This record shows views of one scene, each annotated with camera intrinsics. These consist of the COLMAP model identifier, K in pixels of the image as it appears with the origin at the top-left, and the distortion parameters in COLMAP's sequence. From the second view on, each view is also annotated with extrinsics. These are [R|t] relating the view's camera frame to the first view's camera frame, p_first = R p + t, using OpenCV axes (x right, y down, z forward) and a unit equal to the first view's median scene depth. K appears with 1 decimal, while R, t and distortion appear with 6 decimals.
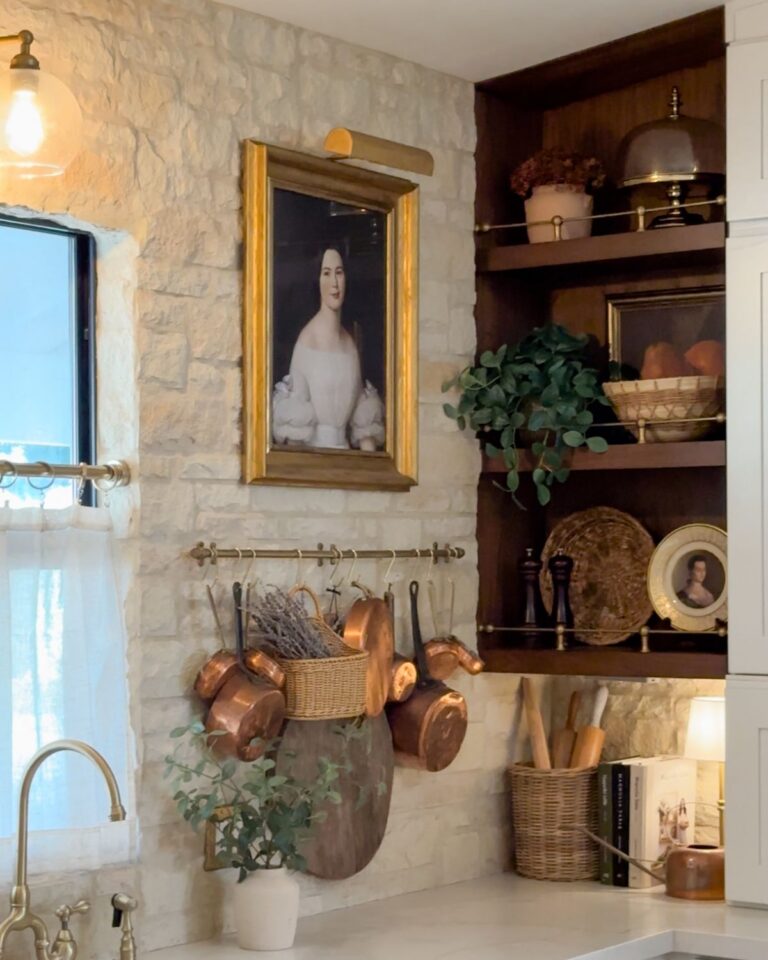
lens RADIAL K [[2196.5, 0, 384.3], [0, 2196.5, 482.1], [0, 0, 1]] dist [-0.007417, 0.000000]
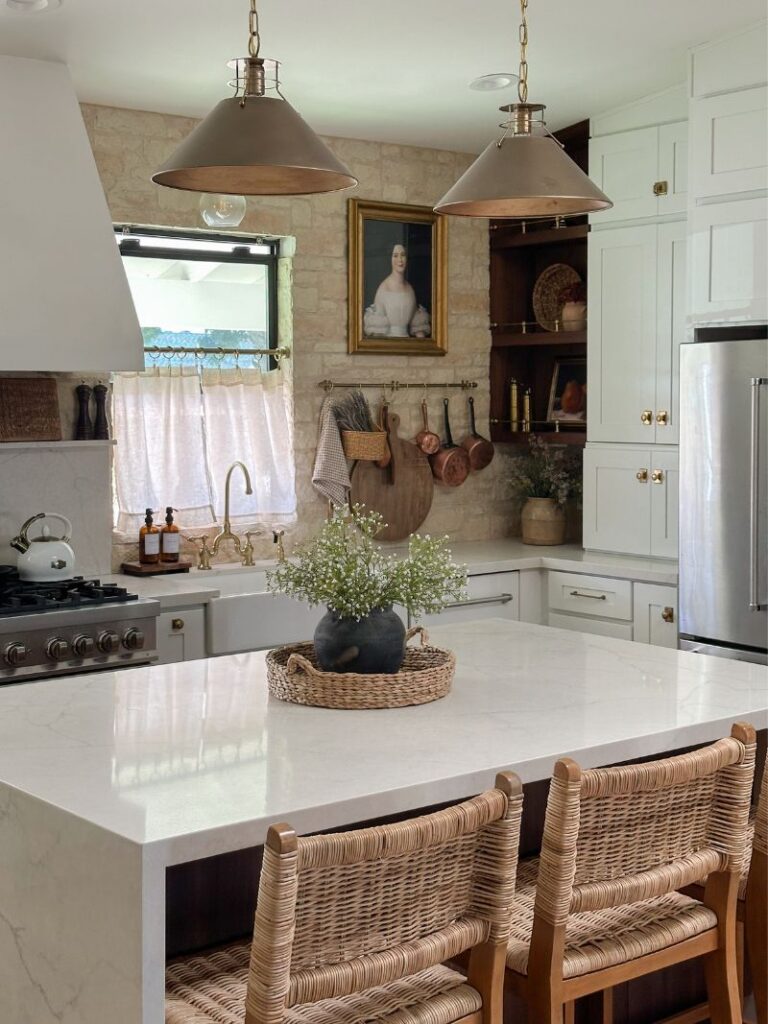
lens RADIAL K [[1478.3, 0, 384.6], [0, 1478.3, 512.0], [0, 0, 1]] dist [-0.147882, 0.000000]
pose [[0.960549, 0.016863, -0.277600, 0.369515], [0.014870, 0.993618, 0.111813, -0.006668], [0.277713, -0.111530, 0.954168, -0.415105]]
